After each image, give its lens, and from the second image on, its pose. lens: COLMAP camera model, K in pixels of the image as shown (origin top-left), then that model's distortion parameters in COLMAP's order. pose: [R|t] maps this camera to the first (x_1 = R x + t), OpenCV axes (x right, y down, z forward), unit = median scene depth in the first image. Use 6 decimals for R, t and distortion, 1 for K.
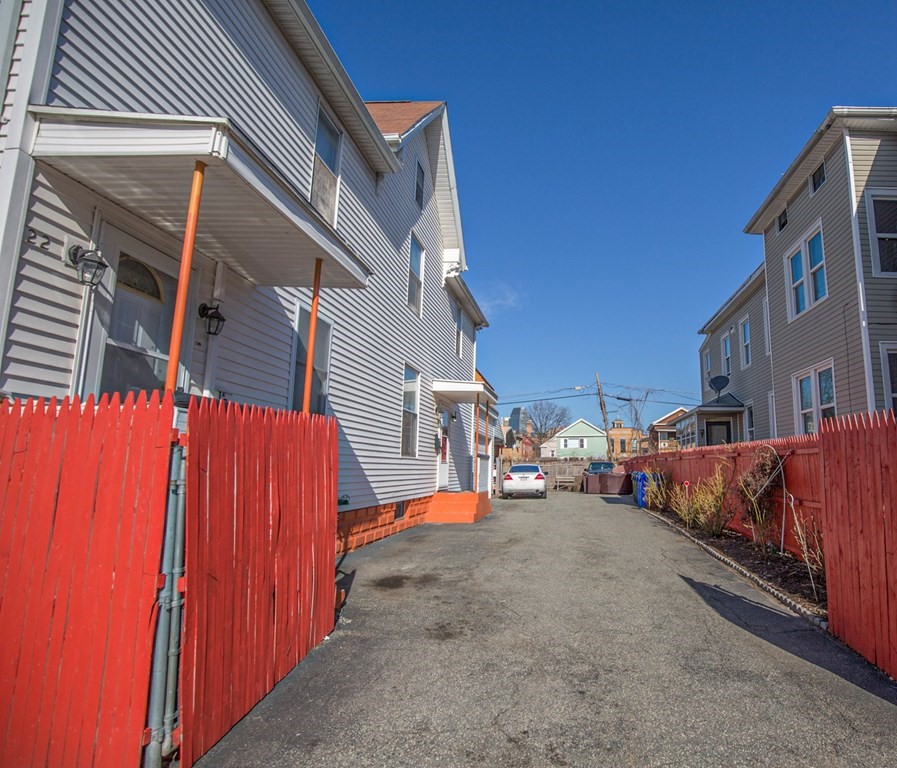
lens RADIAL K [[527.2, 0, 579.3], [0, 527.2, 387.9], [0, 0, 1]] dist [-0.032710, 0.005521]
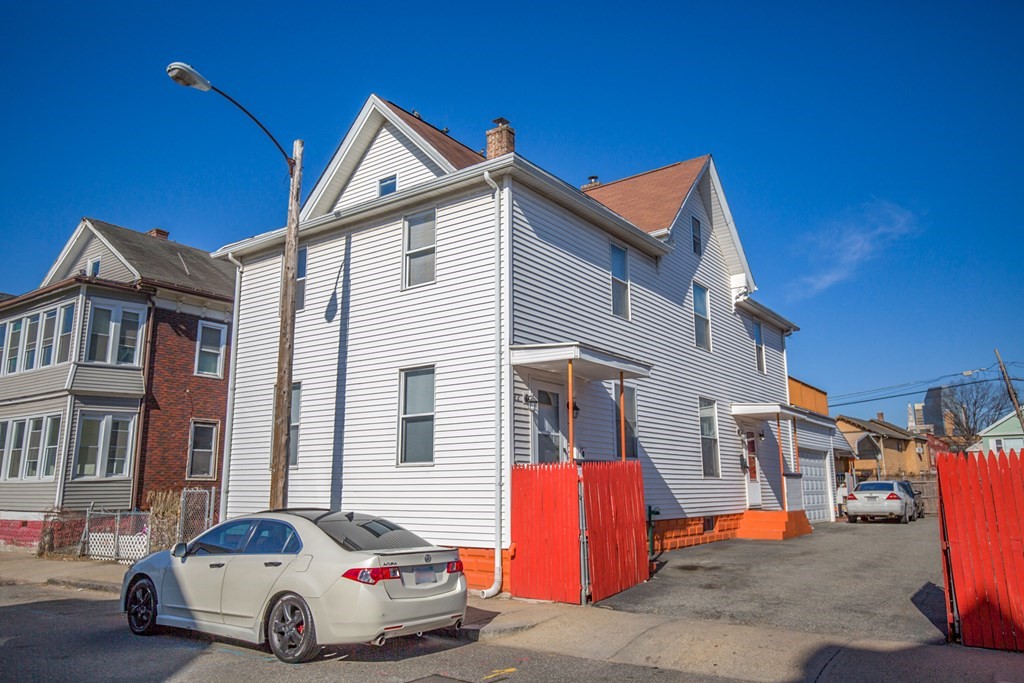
lens RADIAL K [[738.8, 0, 512.0], [0, 738.8, 341.5], [0, 0, 1]] dist [0.004849, 0.005942]
pose [[0.798139, -0.116361, -0.591129, 0.428753], [0.093256, 0.993207, -0.069594, -0.125007], [0.595212, 0.000419, 0.803569, -0.758211]]
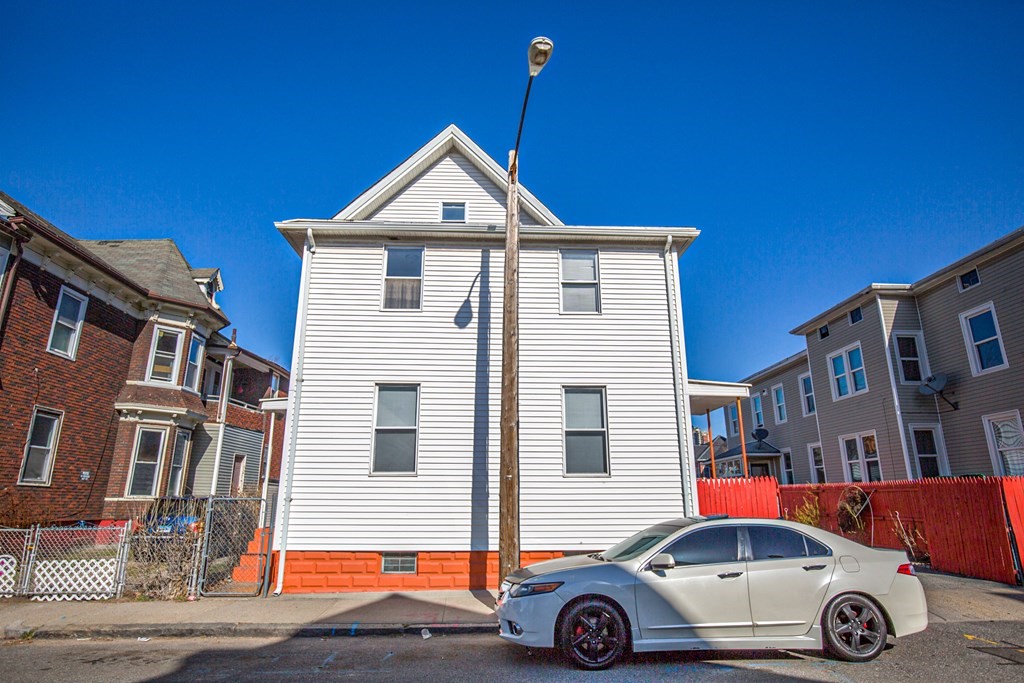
lens RADIAL K [[572.3, 0, 512.0], [0, 572.3, 341.5], [0, 0, 1]] dist [-0.014017, 0.000121]
pose [[0.999702, 0.010049, 0.022260, -0.865991], [-0.007278, 0.992598, -0.121225, -0.138397], [-0.023314, 0.121027, 0.992375, -0.954361]]
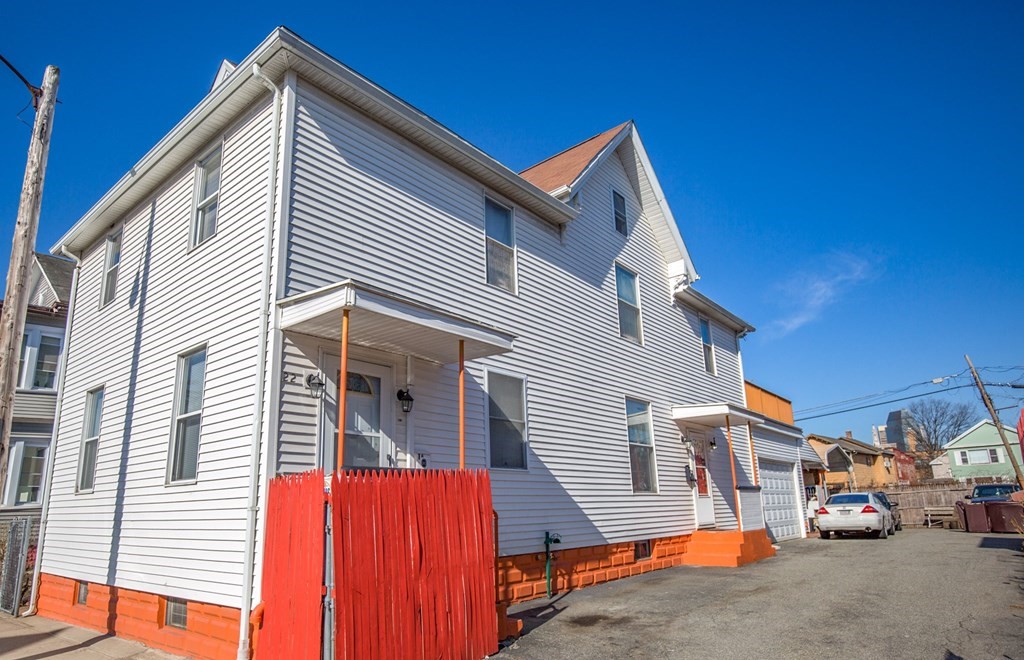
lens RADIAL K [[603.4, 0, 485.5], [0, 603.4, 367.5], [0, 0, 1]] dist [-0.015358, -0.000423]
pose [[0.745058, -0.165358, -0.646177, 0.274134], [0.122946, 0.986229, -0.110618, -0.011268], [0.655570, 0.002972, 0.755128, -0.023172]]
